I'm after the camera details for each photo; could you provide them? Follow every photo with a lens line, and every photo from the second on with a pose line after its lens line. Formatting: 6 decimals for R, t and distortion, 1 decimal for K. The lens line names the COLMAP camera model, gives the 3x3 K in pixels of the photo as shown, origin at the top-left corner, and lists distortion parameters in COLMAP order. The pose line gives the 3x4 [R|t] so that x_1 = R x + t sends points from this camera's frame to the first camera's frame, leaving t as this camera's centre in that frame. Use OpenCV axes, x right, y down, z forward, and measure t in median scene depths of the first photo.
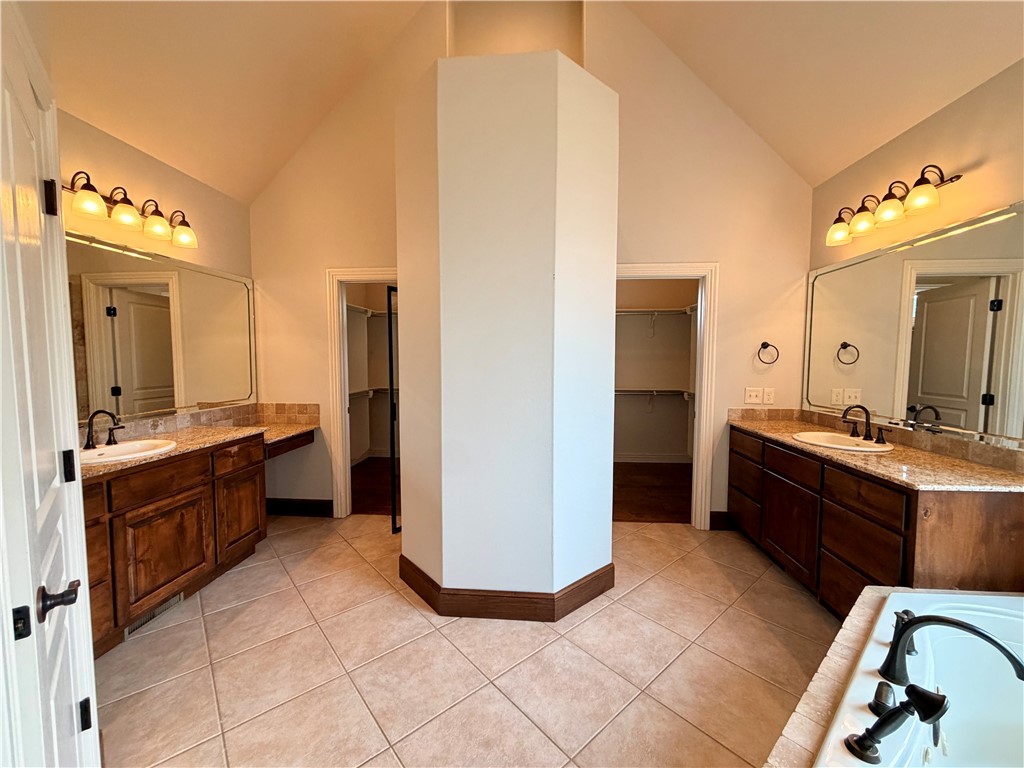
lens RADIAL K [[409.2, 0, 510.5], [0, 409.2, 381.6], [0, 0, 1]] dist [-0.000402, -0.000288]
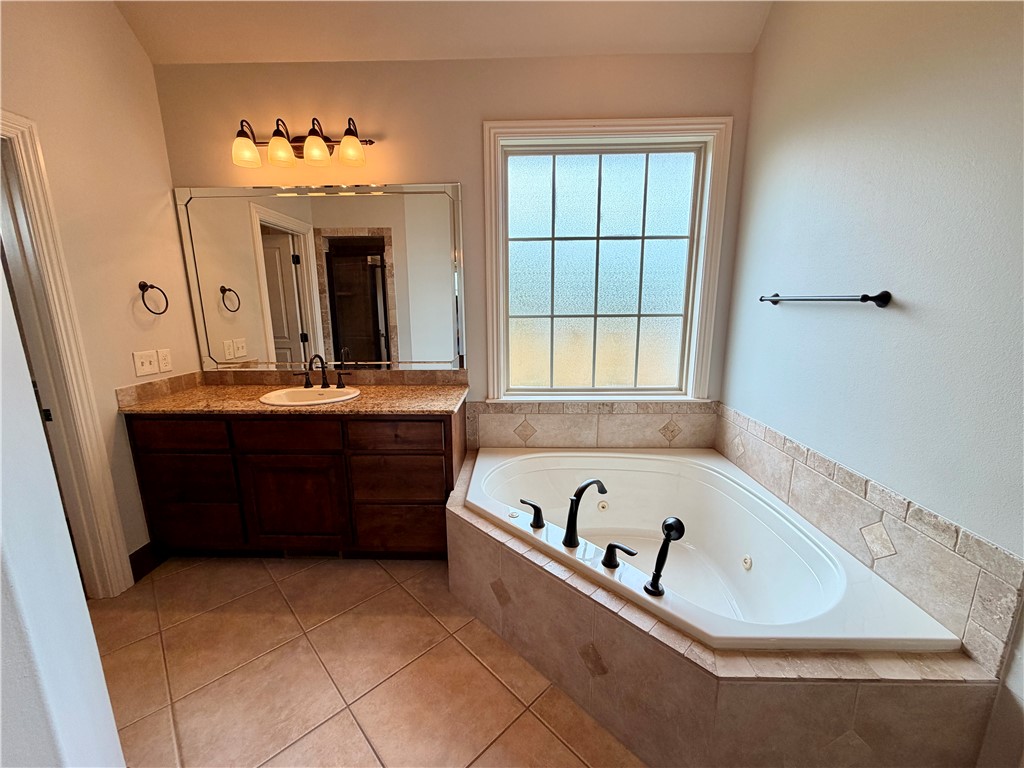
lens RADIAL K [[409.2, 0, 510.1], [0, 409.2, 383.9], [0, 0, 1]] dist [-0.000402, -0.000288]
pose [[-0.051966, -0.200407, 0.978333, -0.113871], [0.060233, 0.977245, 0.203384, -0.036484], [-0.996831, 0.069497, -0.038712, 0.481778]]
